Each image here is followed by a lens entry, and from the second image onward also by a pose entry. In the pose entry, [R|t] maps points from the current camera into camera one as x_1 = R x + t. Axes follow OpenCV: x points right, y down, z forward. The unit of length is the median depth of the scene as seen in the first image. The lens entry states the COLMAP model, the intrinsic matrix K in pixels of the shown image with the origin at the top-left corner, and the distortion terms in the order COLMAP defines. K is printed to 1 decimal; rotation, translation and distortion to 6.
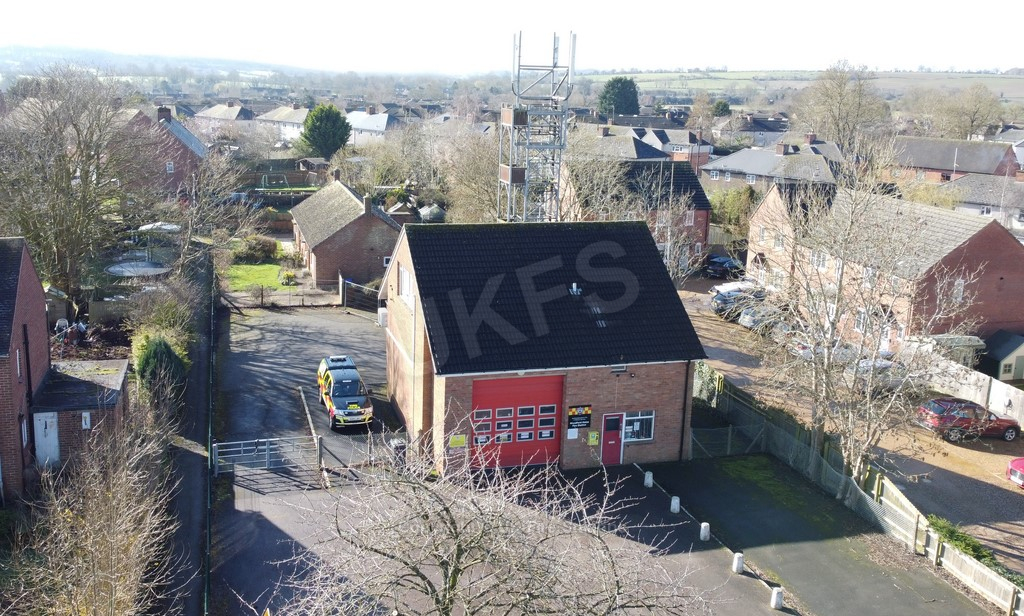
lens RADIAL K [[963.9, 0, 476.4], [0, 963.9, 273.2], [0, 0, 1]] dist [0.005551, -0.009637]
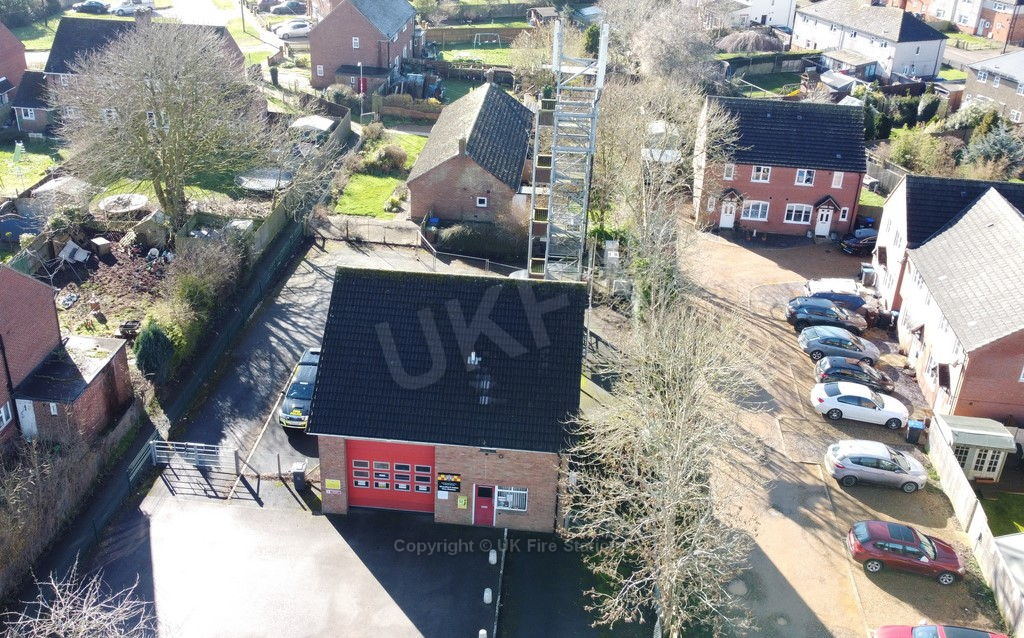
lens RADIAL K [[1012.1, 0, 484.5], [0, 1012.1, 277.0], [0, 0, 1]] dist [0.007853, -0.015892]
pose [[0.929793, 0.162568, -0.330238, 0.441042], [-0.078335, 0.964024, 0.254010, -0.330890], [0.359651, -0.210308, 0.909077, 0.041750]]
